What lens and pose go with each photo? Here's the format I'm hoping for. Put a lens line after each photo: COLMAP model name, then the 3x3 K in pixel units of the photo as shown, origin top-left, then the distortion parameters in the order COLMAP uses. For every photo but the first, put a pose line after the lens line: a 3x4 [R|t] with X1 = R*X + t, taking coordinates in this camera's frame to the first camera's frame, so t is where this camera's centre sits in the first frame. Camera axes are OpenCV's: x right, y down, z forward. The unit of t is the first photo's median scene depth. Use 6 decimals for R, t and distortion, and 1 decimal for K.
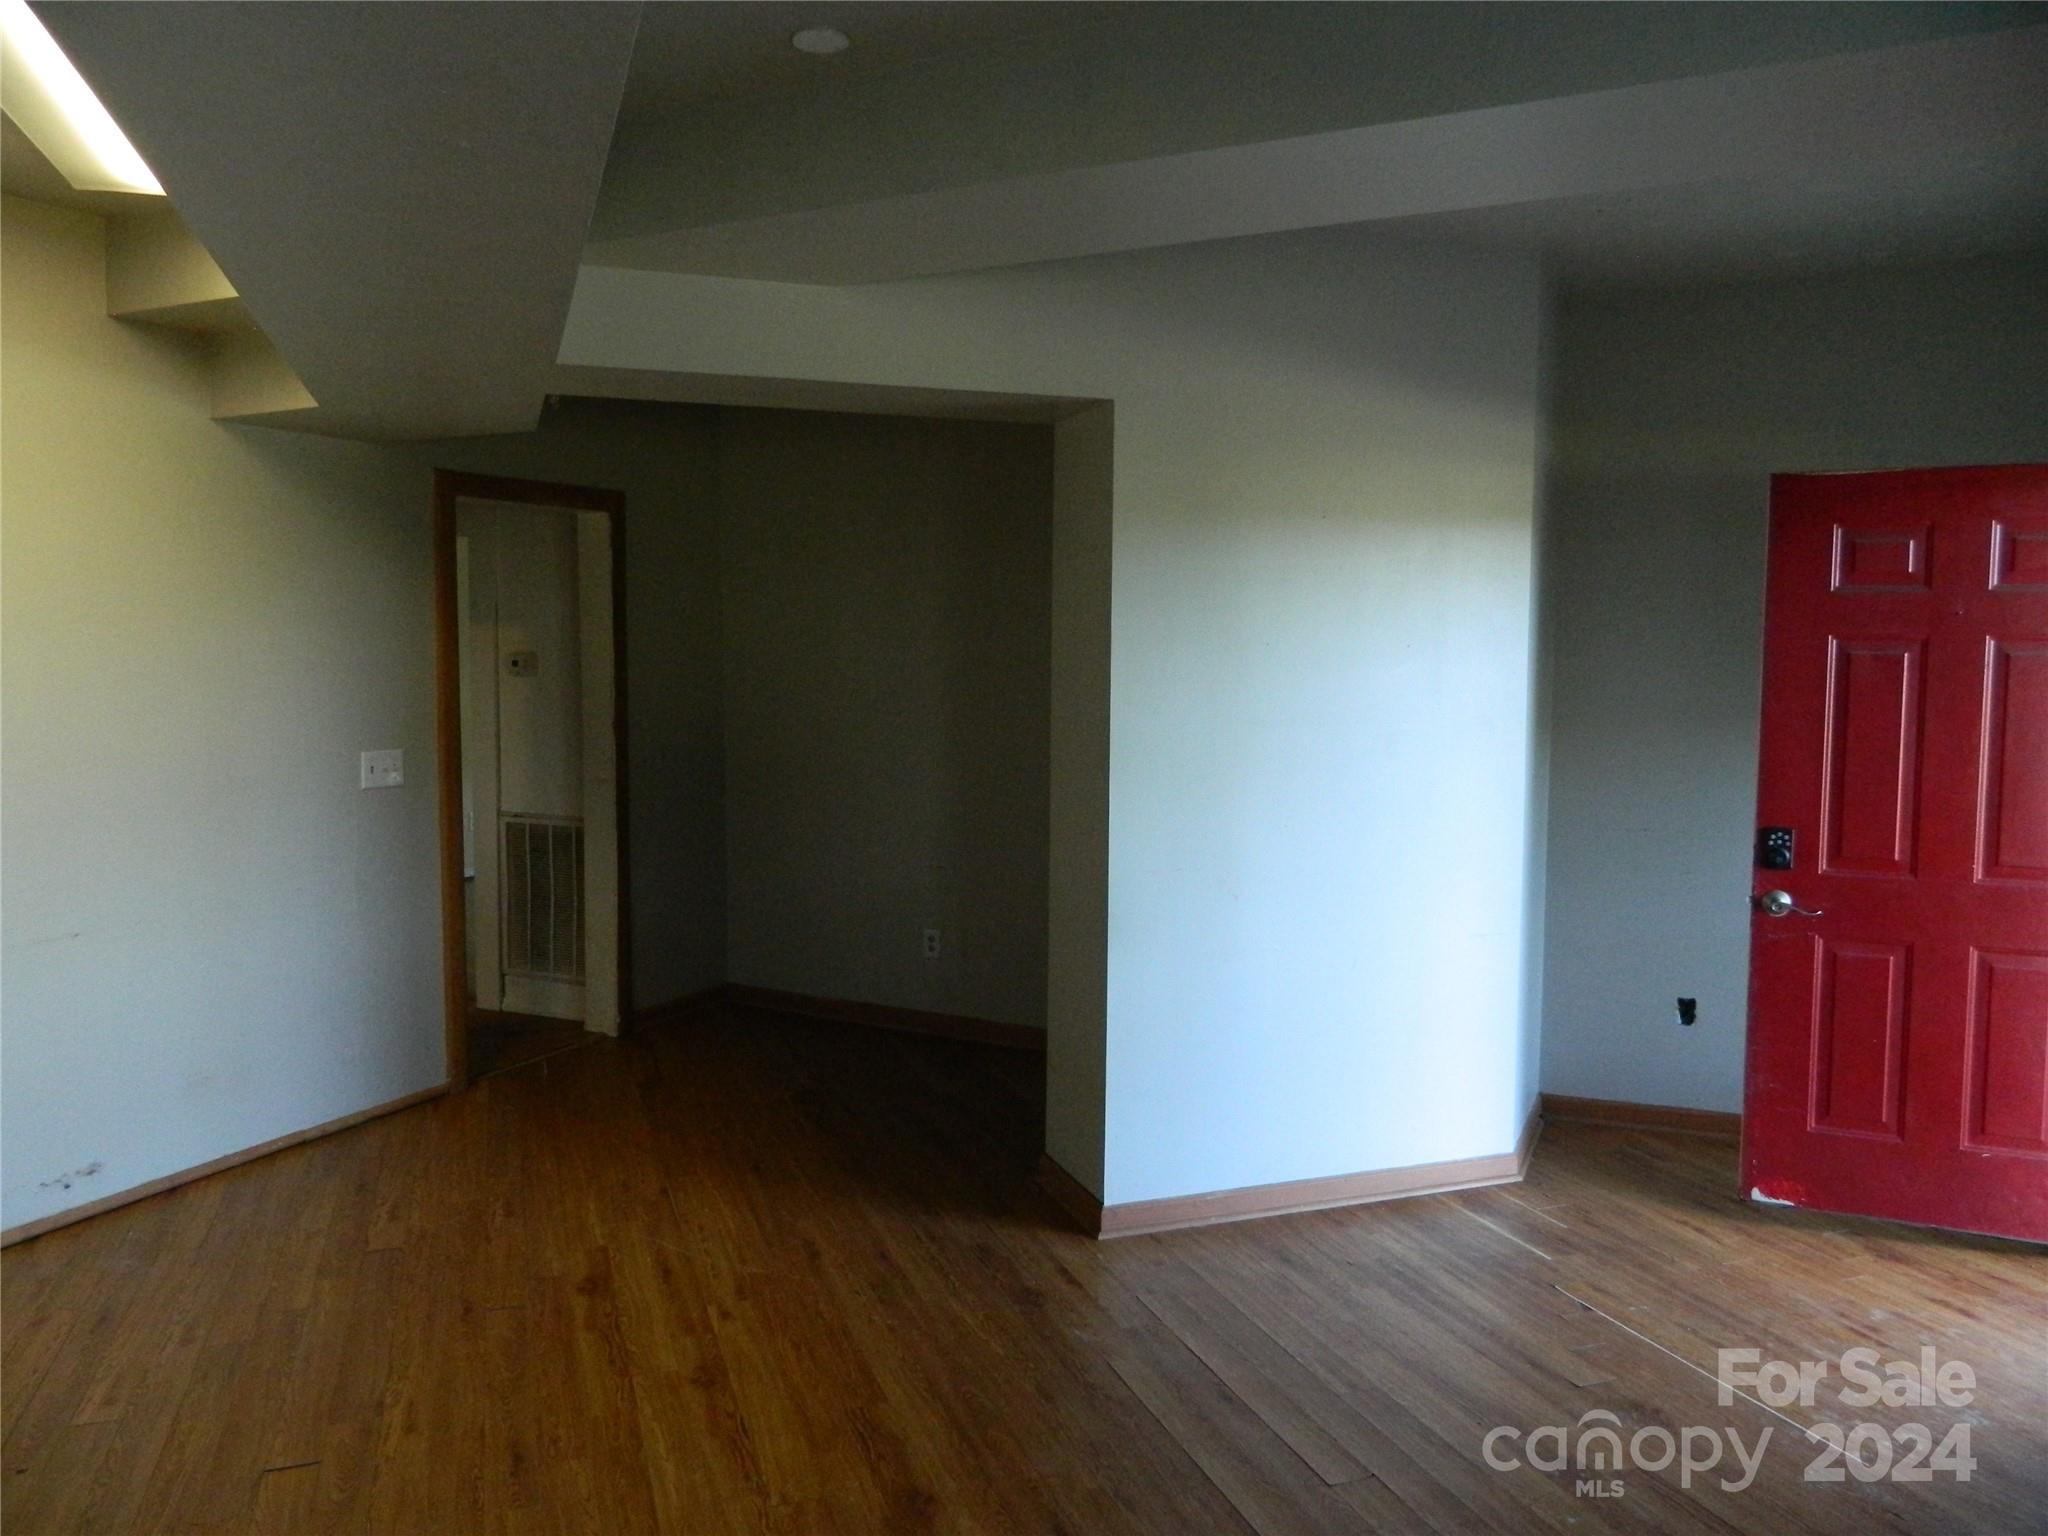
lens RADIAL K [[1508.1, 0, 1016.3], [0, 1508.1, 759.5], [0, 0, 1]] dist [-0.001915, 0.005551]
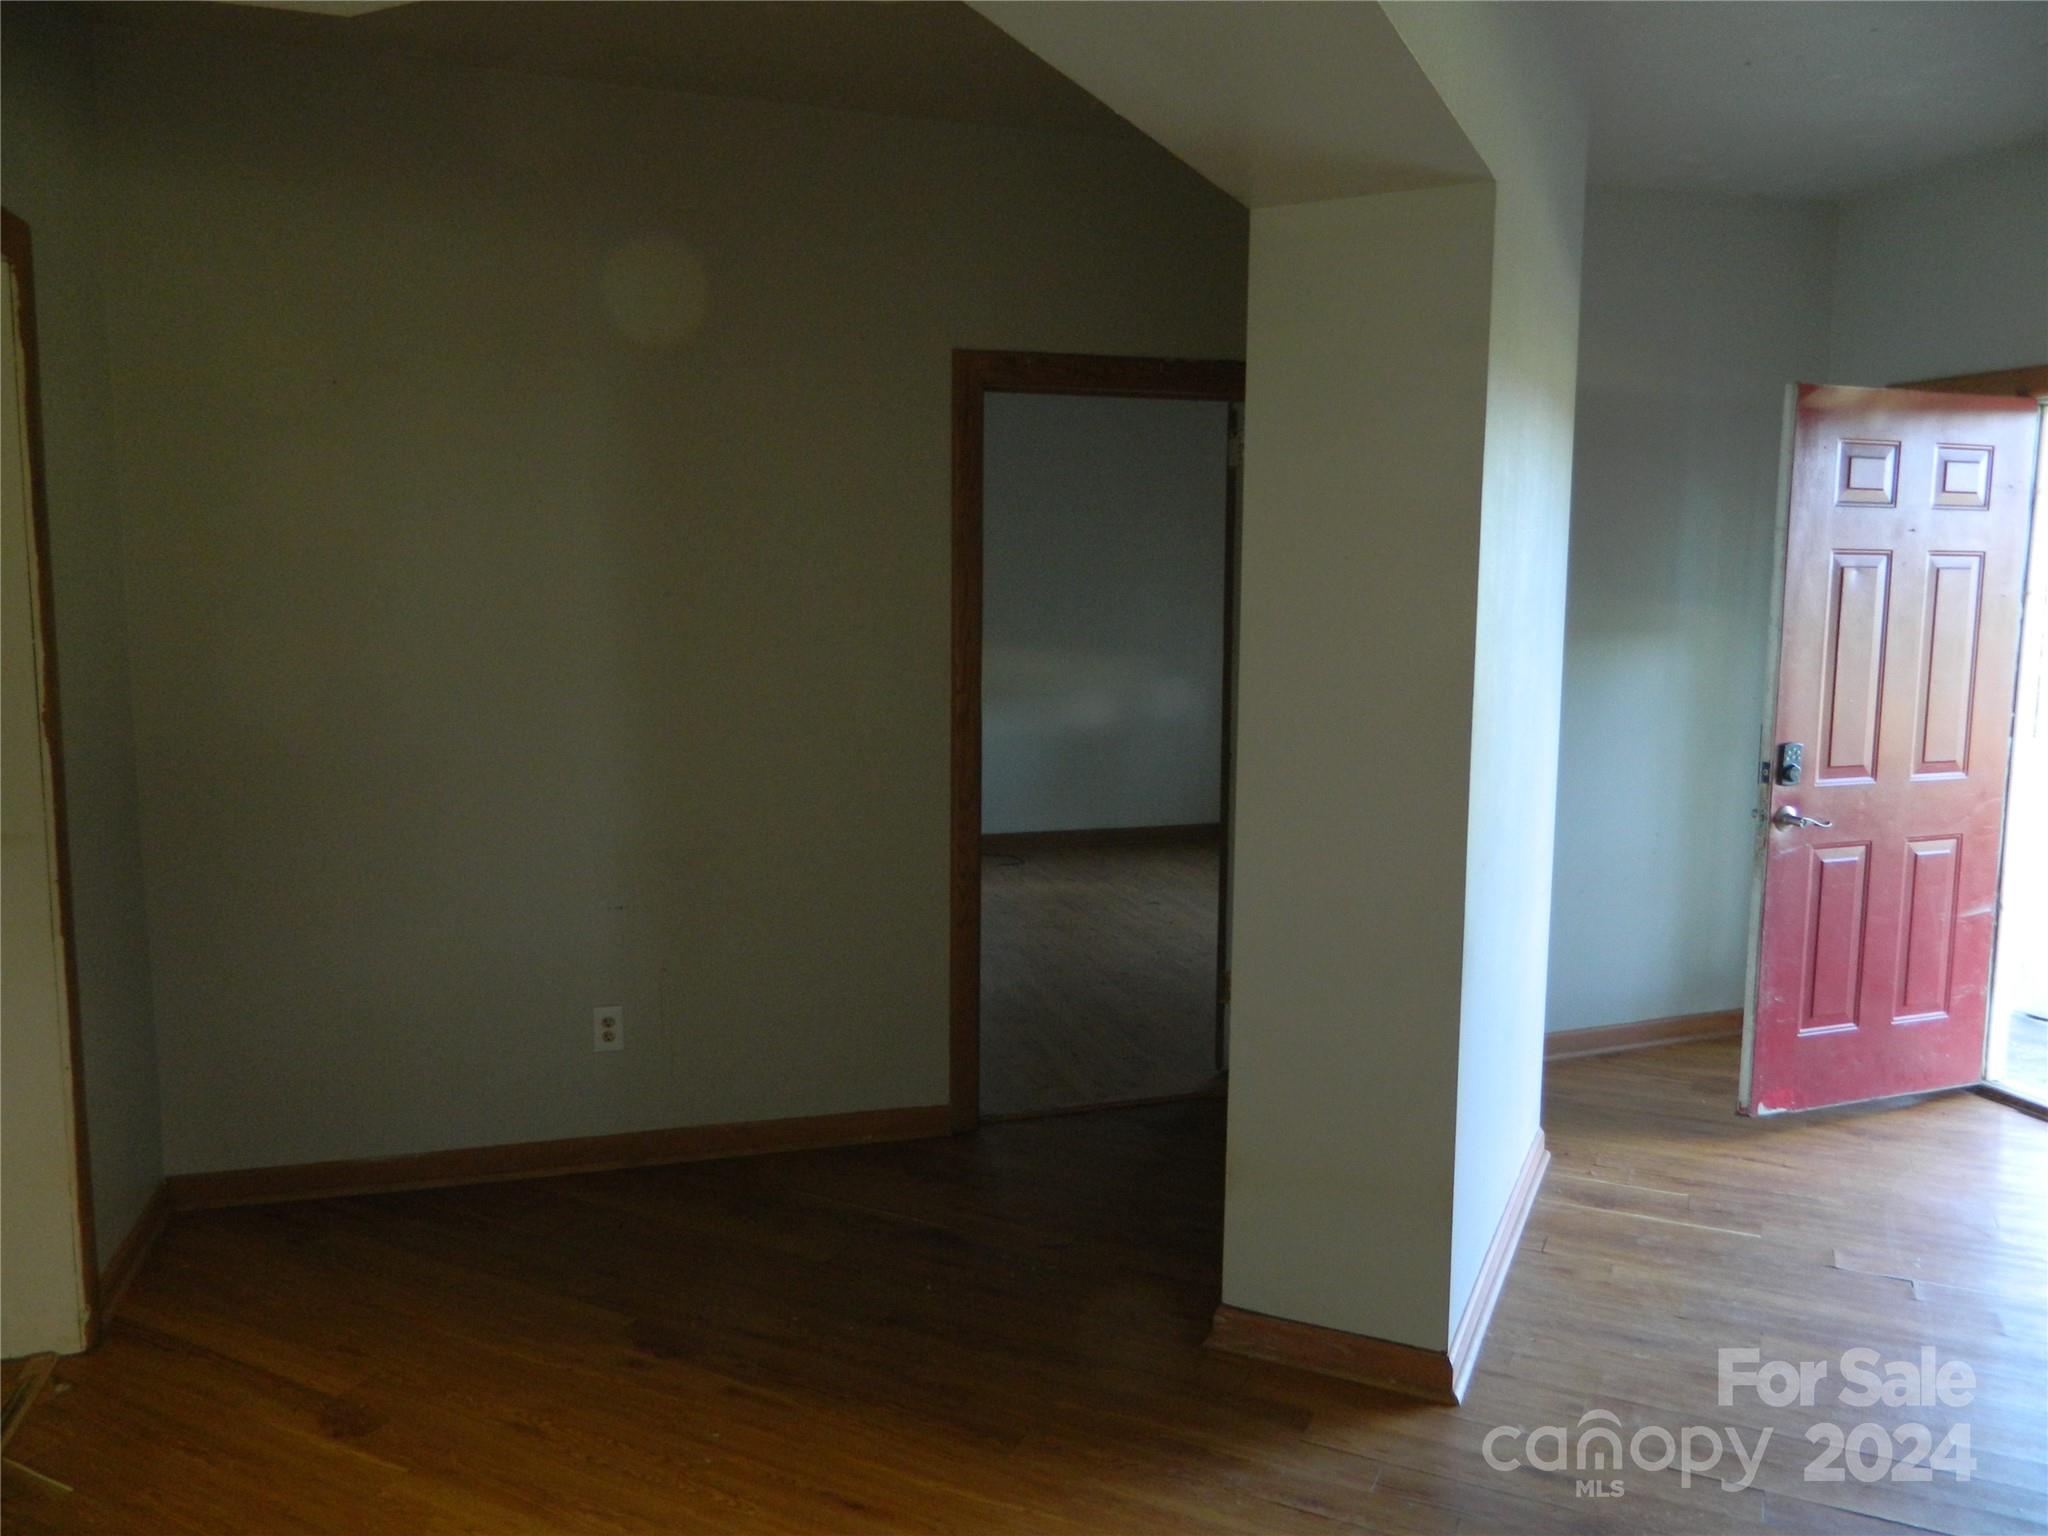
lens RADIAL K [[1508.1, 0, 1016.3], [0, 1508.1, 759.5], [0, 0, 1]] dist [-0.001915, 0.005551]
pose [[0.717987, -0.088481, 0.690410, -0.524098], [0.054265, 0.995984, 0.071209, -0.040027], [-0.693938, -0.013662, 0.719905, 0.610312]]
